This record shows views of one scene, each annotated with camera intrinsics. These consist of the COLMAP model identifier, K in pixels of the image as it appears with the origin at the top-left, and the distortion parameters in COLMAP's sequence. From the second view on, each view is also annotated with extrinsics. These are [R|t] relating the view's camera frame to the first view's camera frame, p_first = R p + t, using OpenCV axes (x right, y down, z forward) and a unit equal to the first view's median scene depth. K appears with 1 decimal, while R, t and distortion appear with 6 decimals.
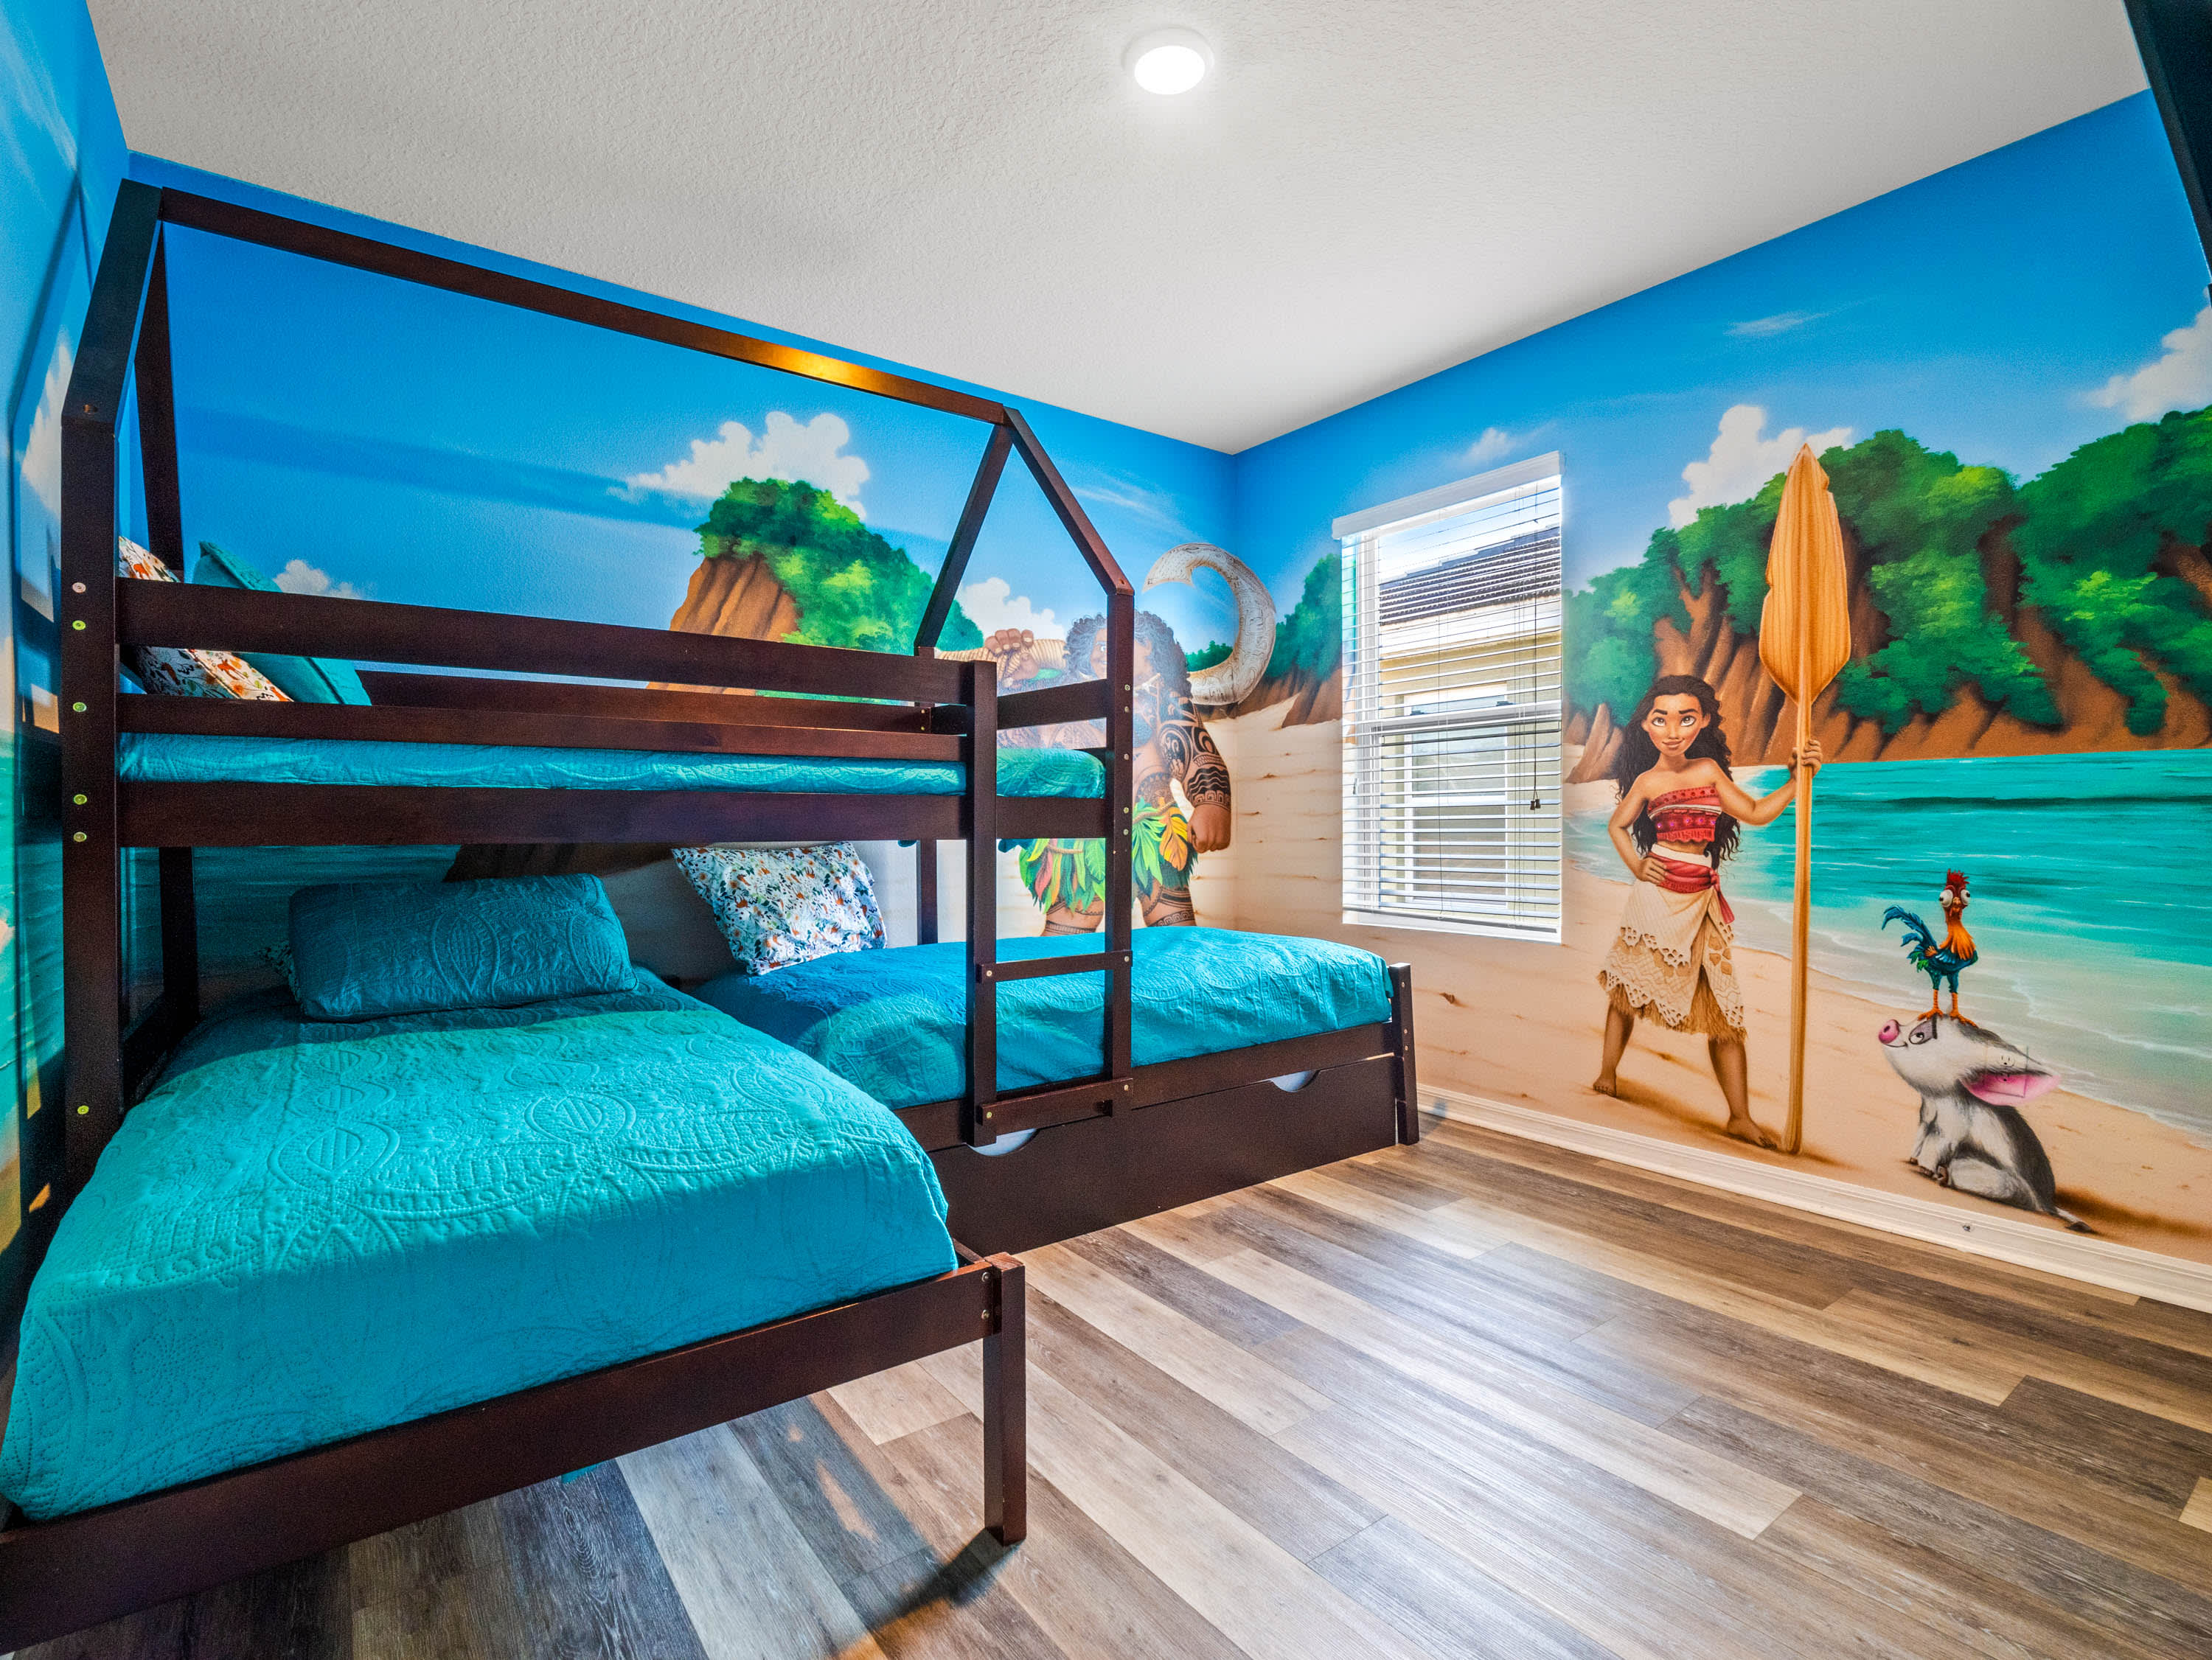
lens RADIAL K [[1046.3, 0, 1106.0], [0, 1046.3, 830.0], [0, 0, 1]] dist [0.000191, -0.000043]
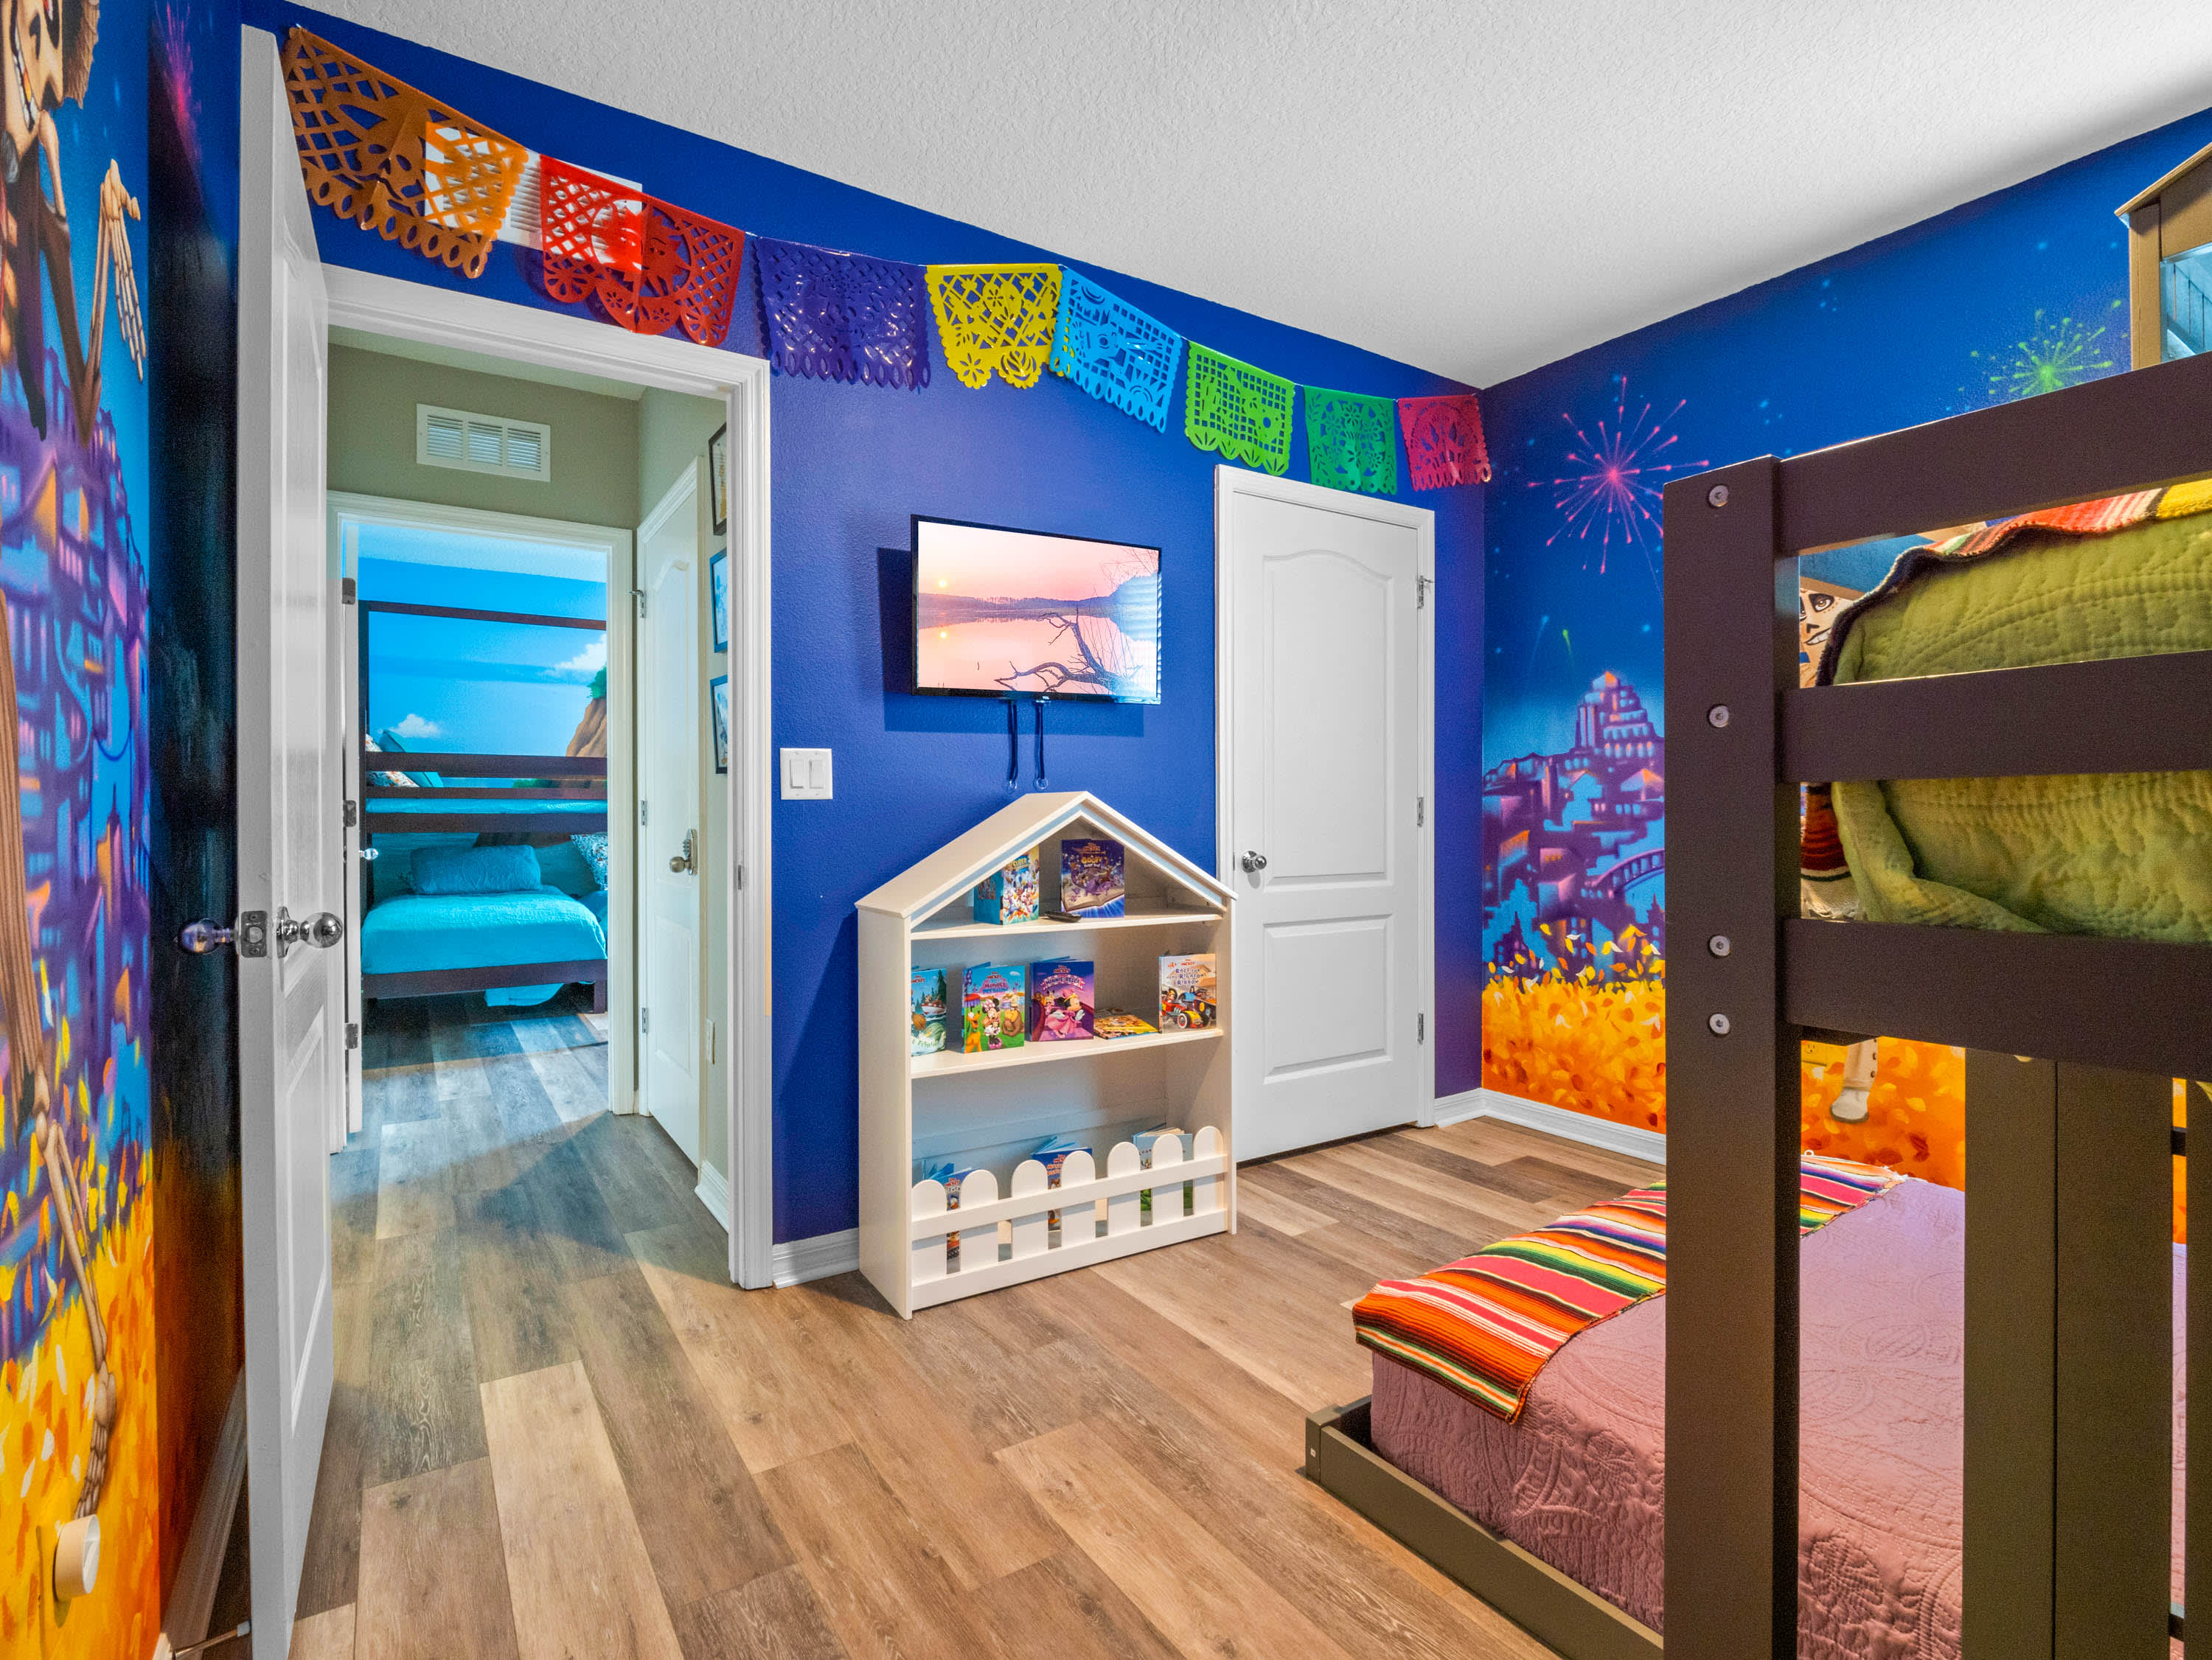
lens RADIAL K [[1068.1, 0, 1114.8], [0, 1068.1, 841.4], [0, 0, 1]] dist [-0.013371, 0.000360]
pose [[0.998586, 0.011637, -0.051868, 0.982375], [-0.011081, 0.999878, 0.010993, -0.008181], [0.051990, -0.010402, 0.998593, -1.374593]]
